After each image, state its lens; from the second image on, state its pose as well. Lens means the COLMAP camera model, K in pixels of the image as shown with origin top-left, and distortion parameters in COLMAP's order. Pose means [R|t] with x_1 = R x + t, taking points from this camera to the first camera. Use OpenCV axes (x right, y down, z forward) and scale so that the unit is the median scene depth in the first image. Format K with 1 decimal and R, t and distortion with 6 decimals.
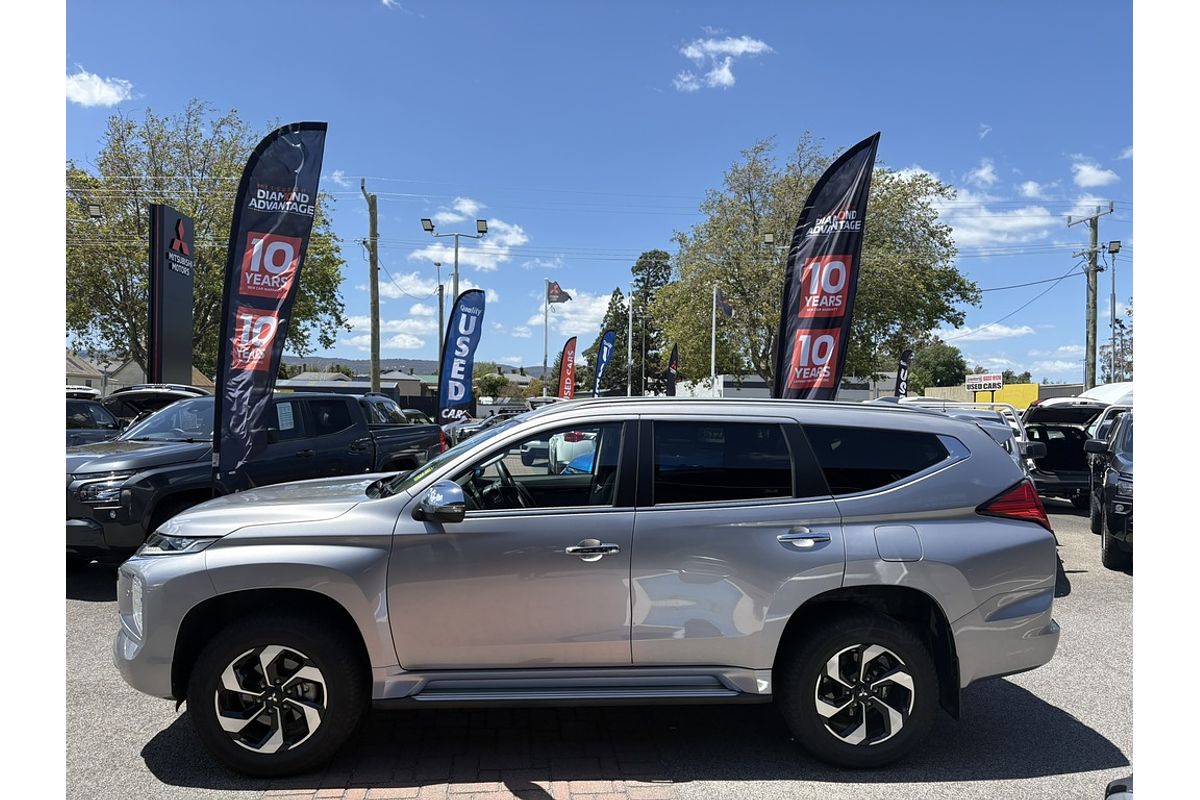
lens RADIAL K [[817.7, 0, 600.0], [0, 817.7, 400.0], [0, 0, 1]] dist [0.005348, 0.001512]
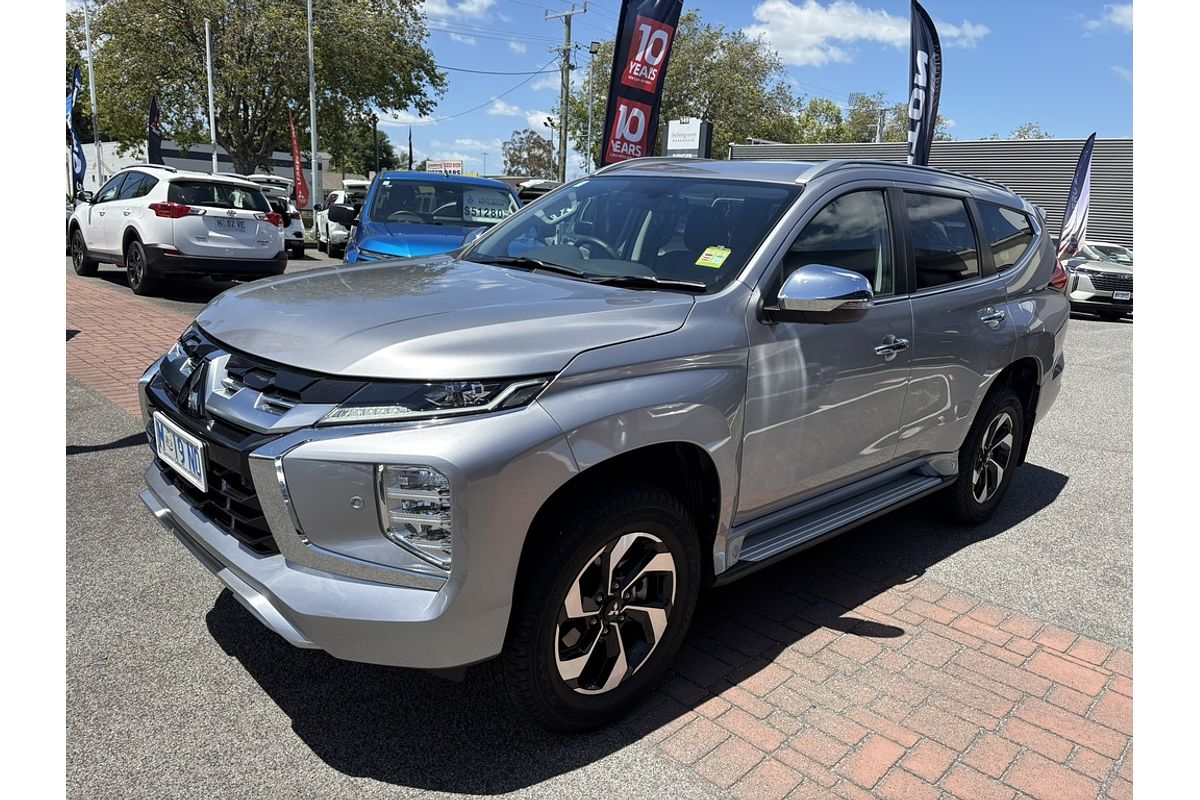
lens RADIAL K [[820.1, 0, 595.1], [0, 820.1, 403.7], [0, 0, 1]] dist [0.010515, 0.001833]
pose [[0.767113, -0.119154, 0.630349, -0.414833], [-0.048559, 0.968994, 0.242264, 0.027163], [-0.639671, -0.216453, 0.737543, 0.298173]]
